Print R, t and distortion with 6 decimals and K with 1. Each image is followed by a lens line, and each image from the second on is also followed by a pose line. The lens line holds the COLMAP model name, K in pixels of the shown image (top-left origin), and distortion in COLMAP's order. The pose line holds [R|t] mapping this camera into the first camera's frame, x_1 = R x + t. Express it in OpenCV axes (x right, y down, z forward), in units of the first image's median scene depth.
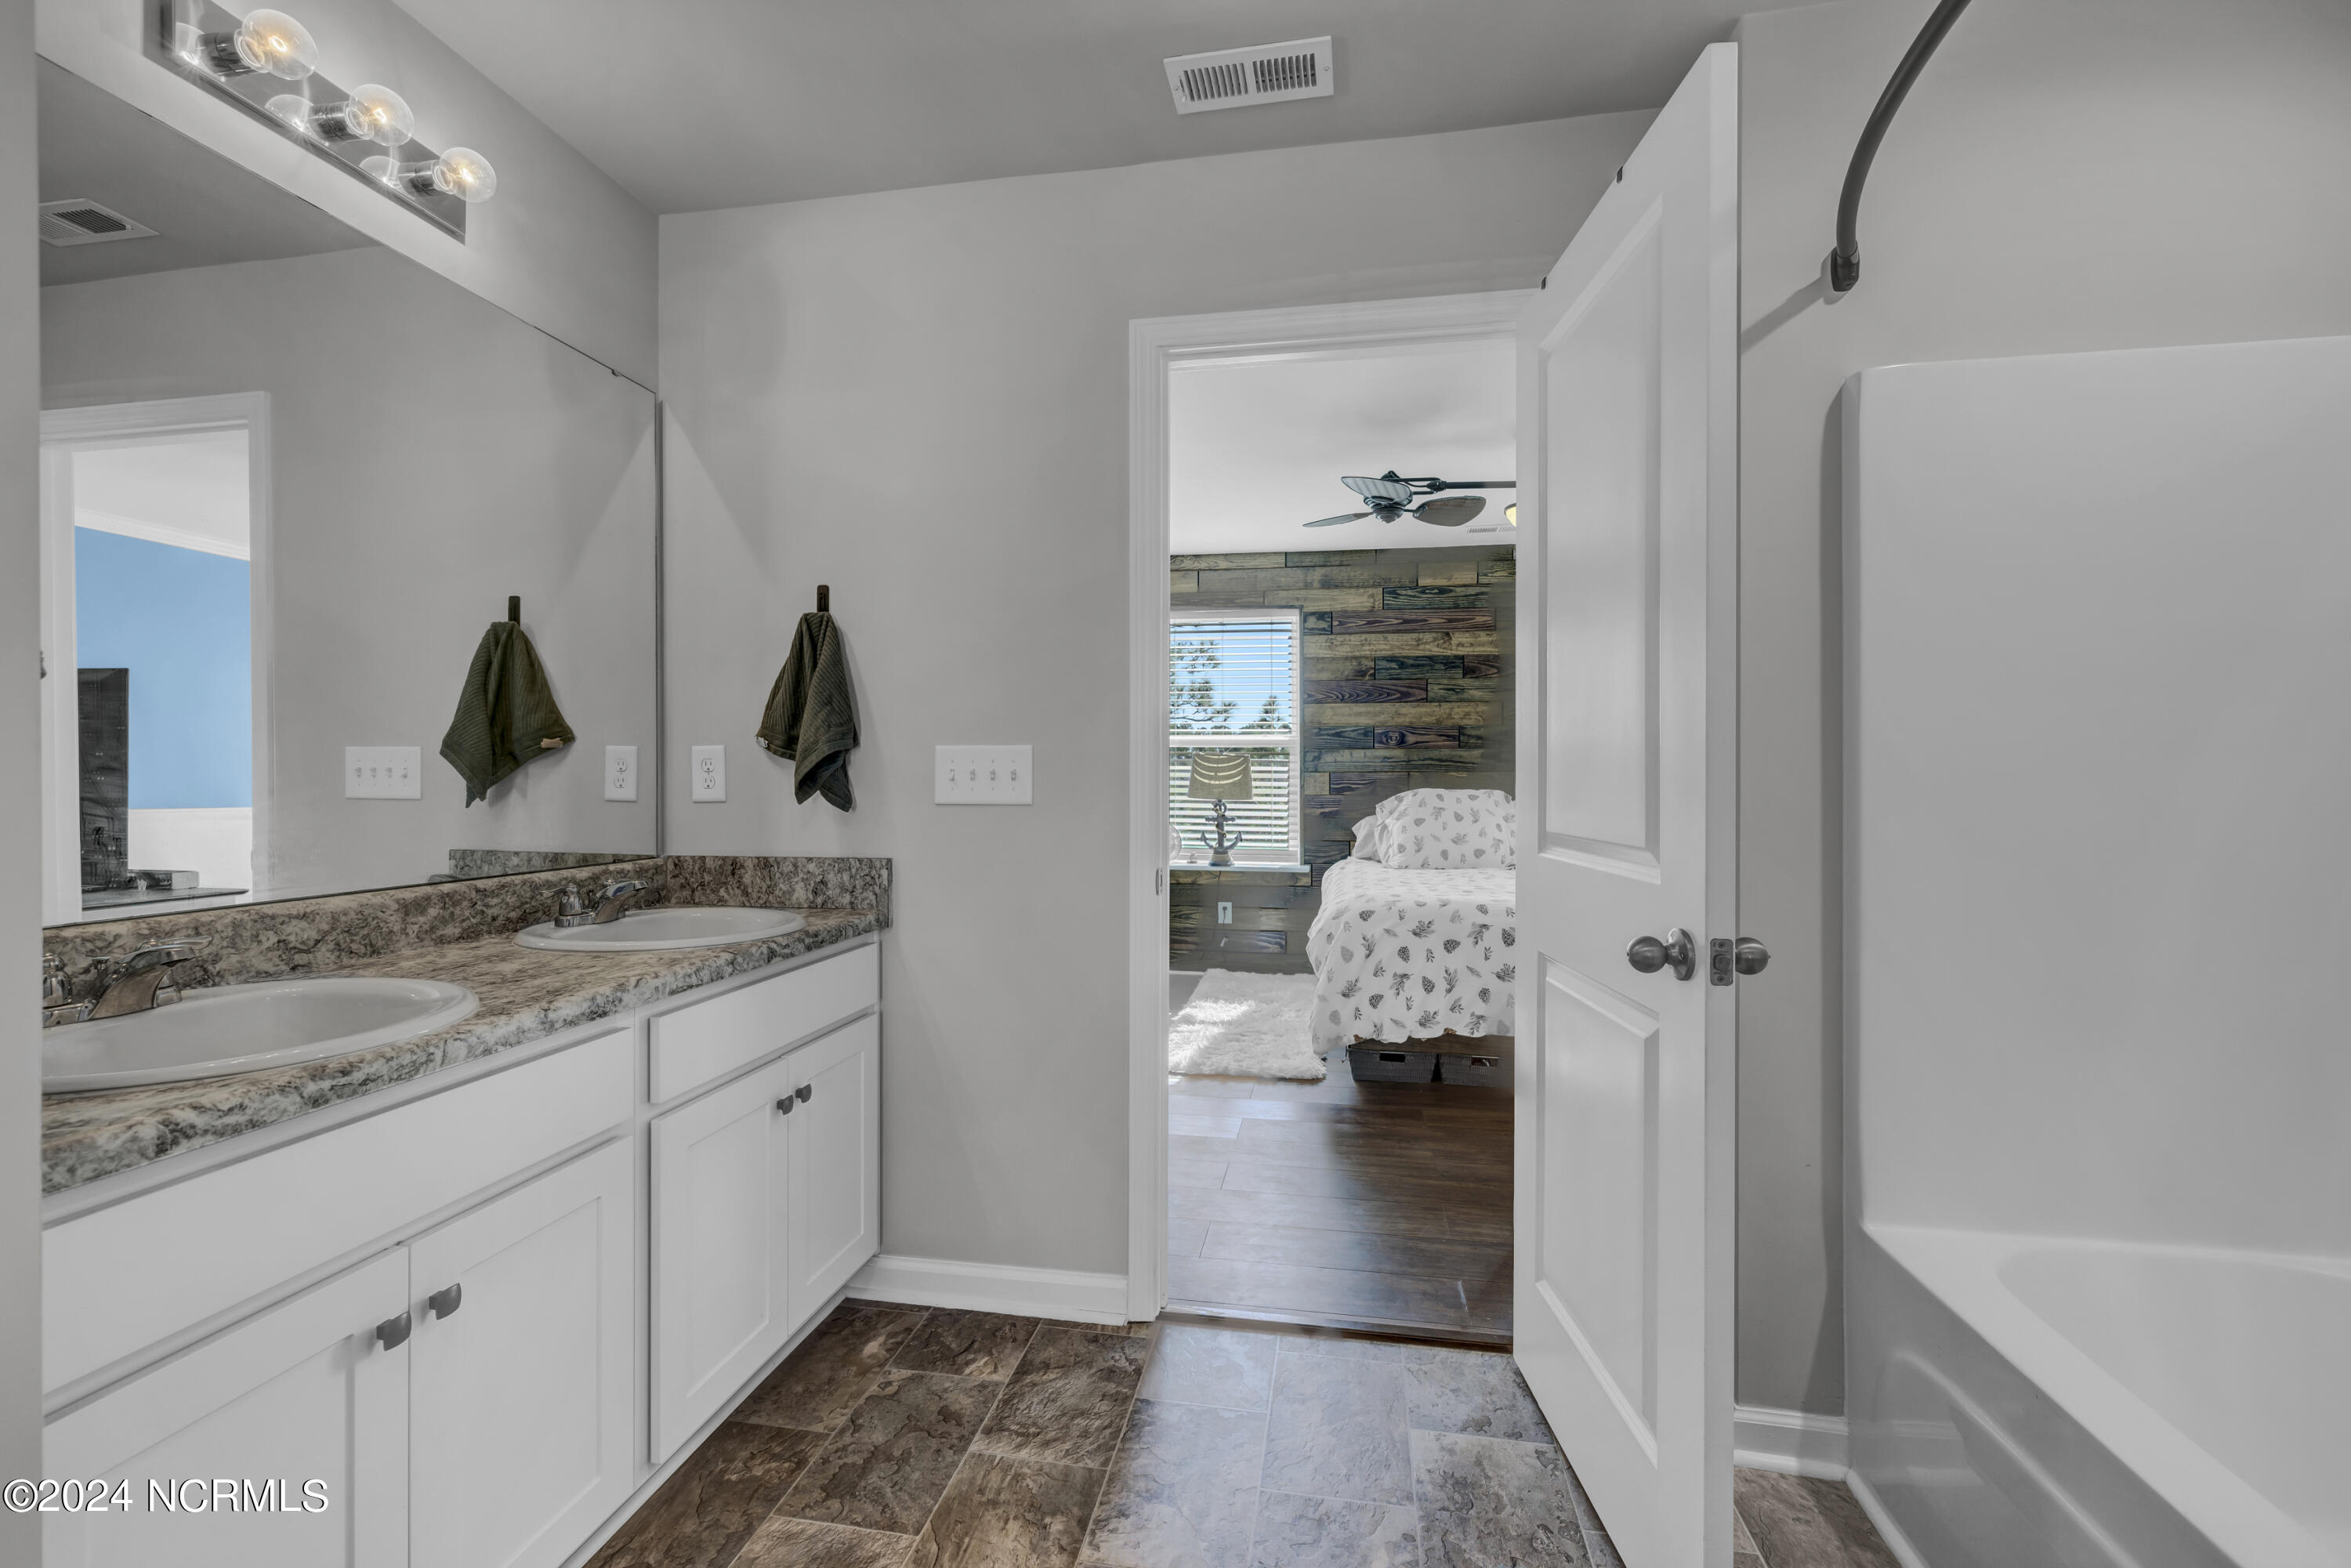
lens RADIAL K [[993.3, 0, 1173.5], [0, 993.3, 778.4], [0, 0, 1]] dist [-0.003469, -0.000228]
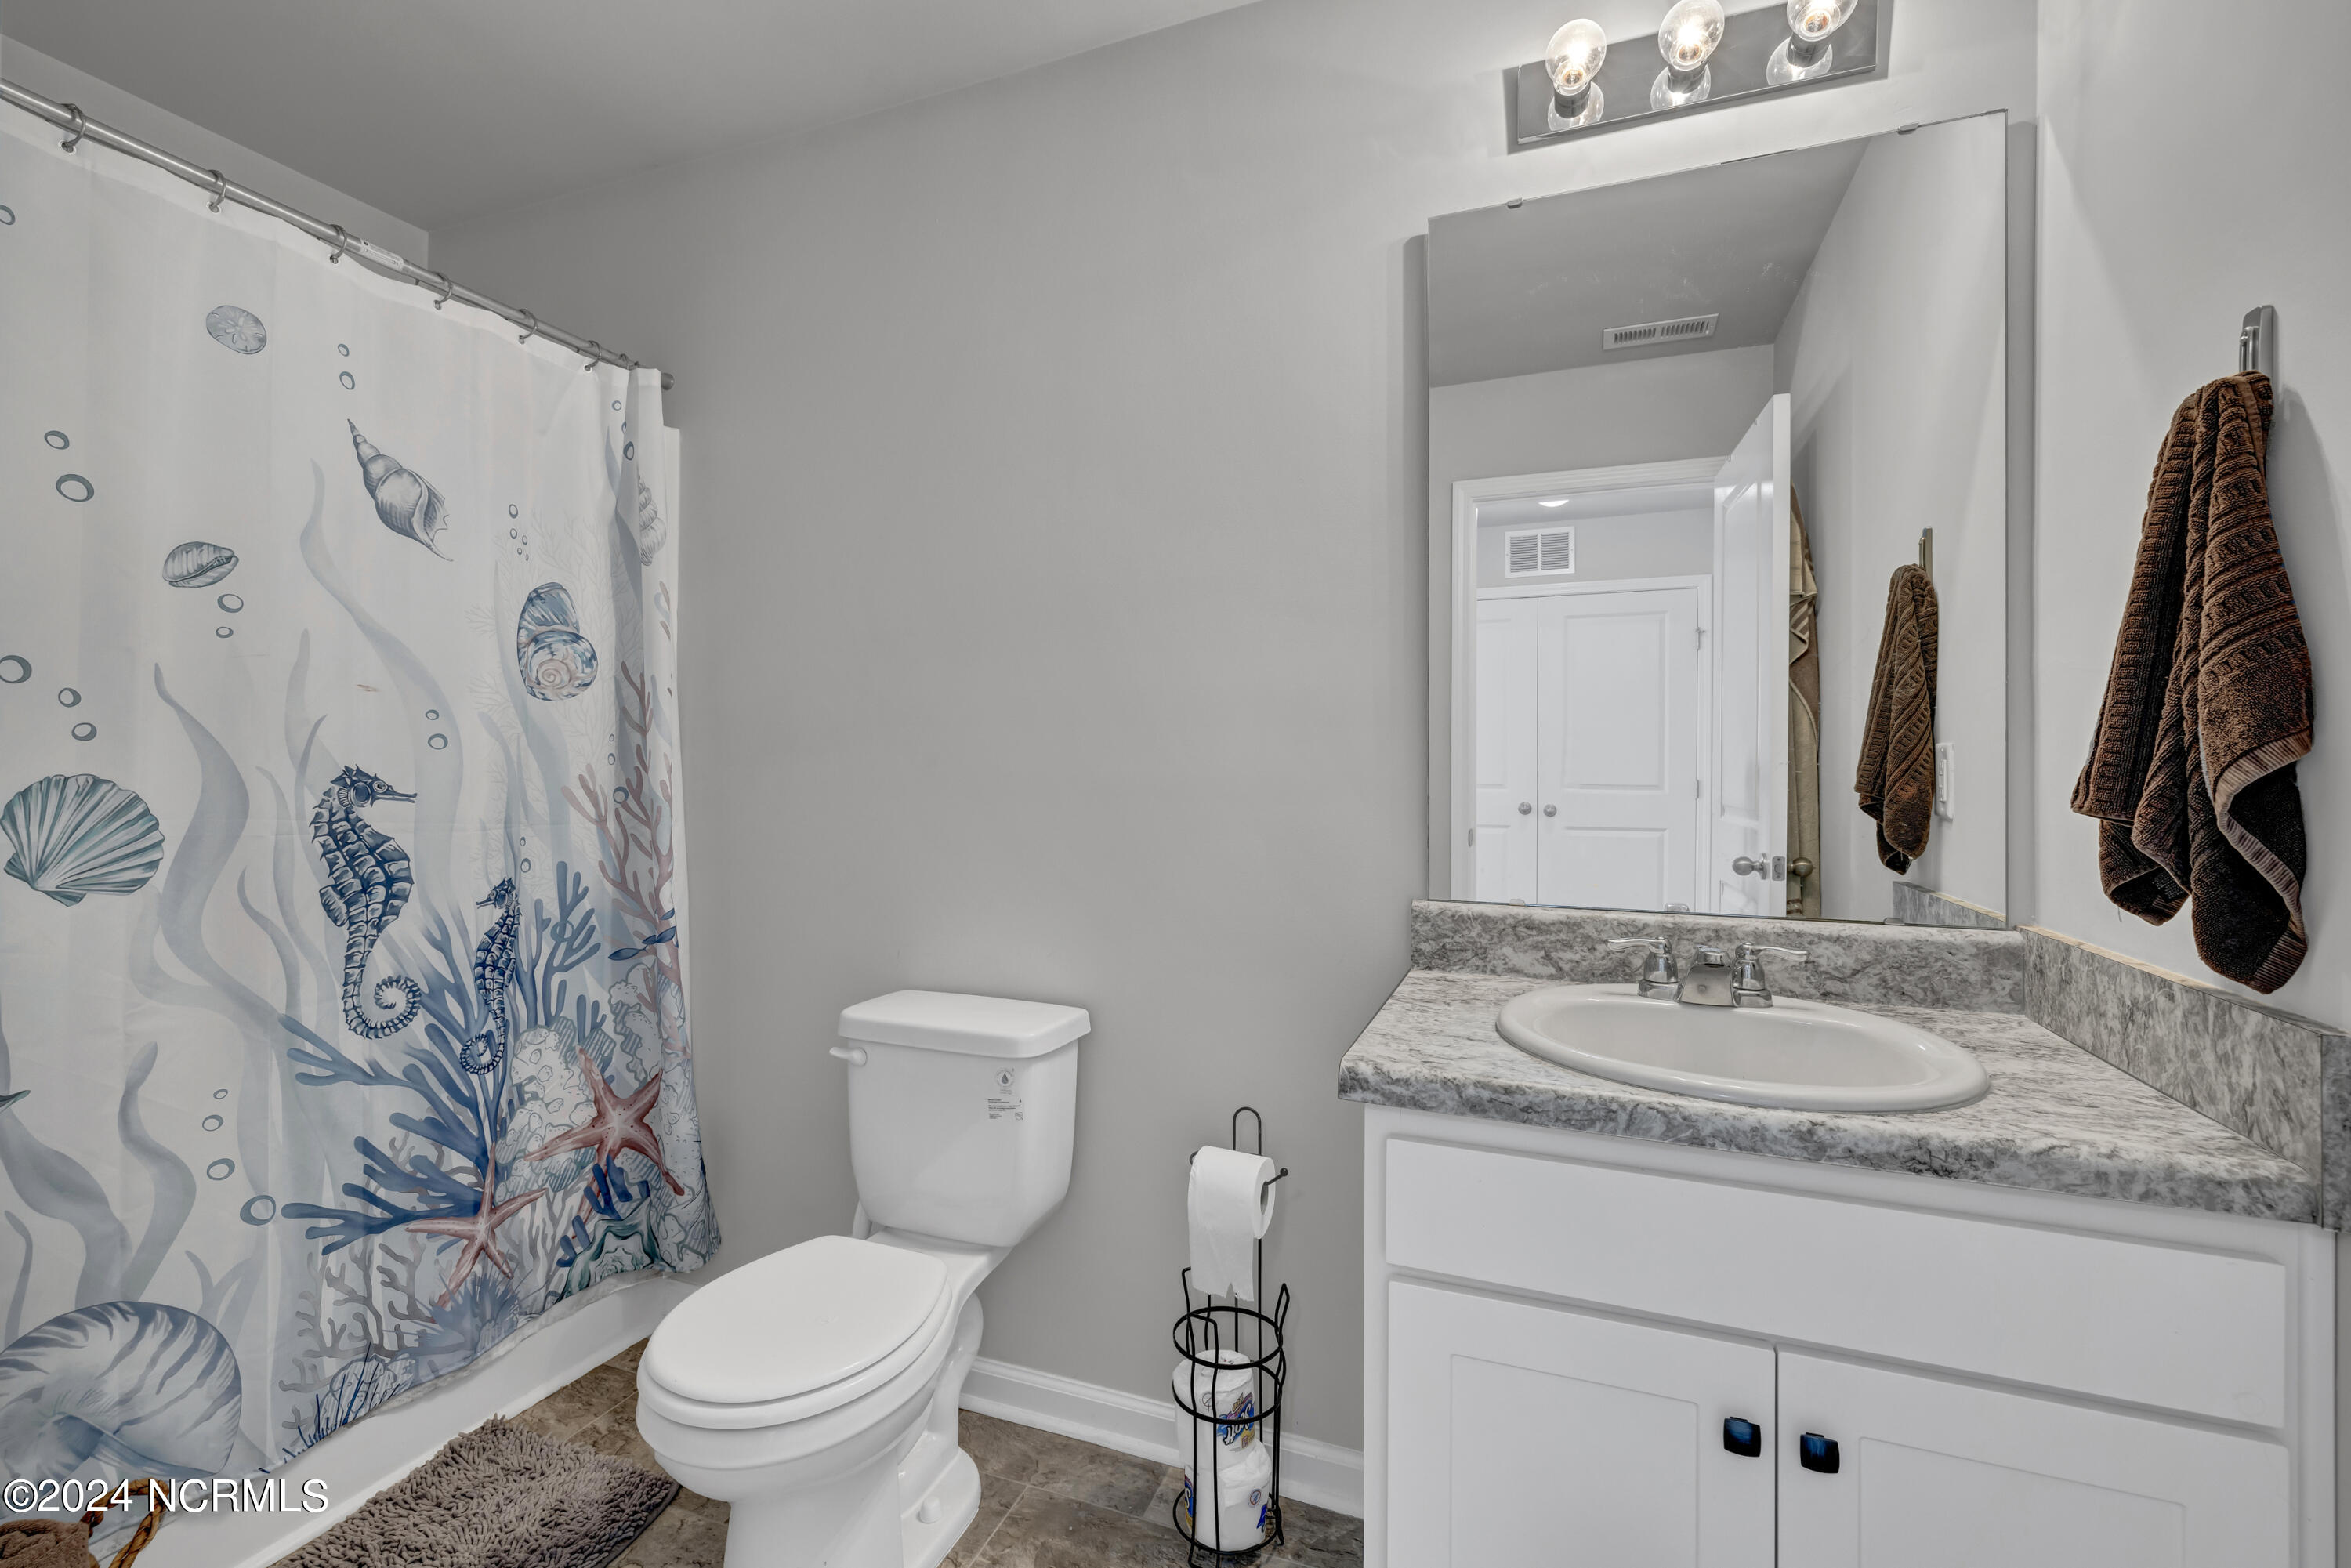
lens RADIAL K [[993.3, 0, 1177.5], [0, 993.3, 782.1], [0, 0, 1]] dist [-0.003469, -0.000228]
pose [[-0.204423, 0.008318, -0.978847, 0.120981], [-0.006742, 0.999928, 0.009905, -0.008186], [0.978859, 0.008624, -0.204352, 0.605387]]
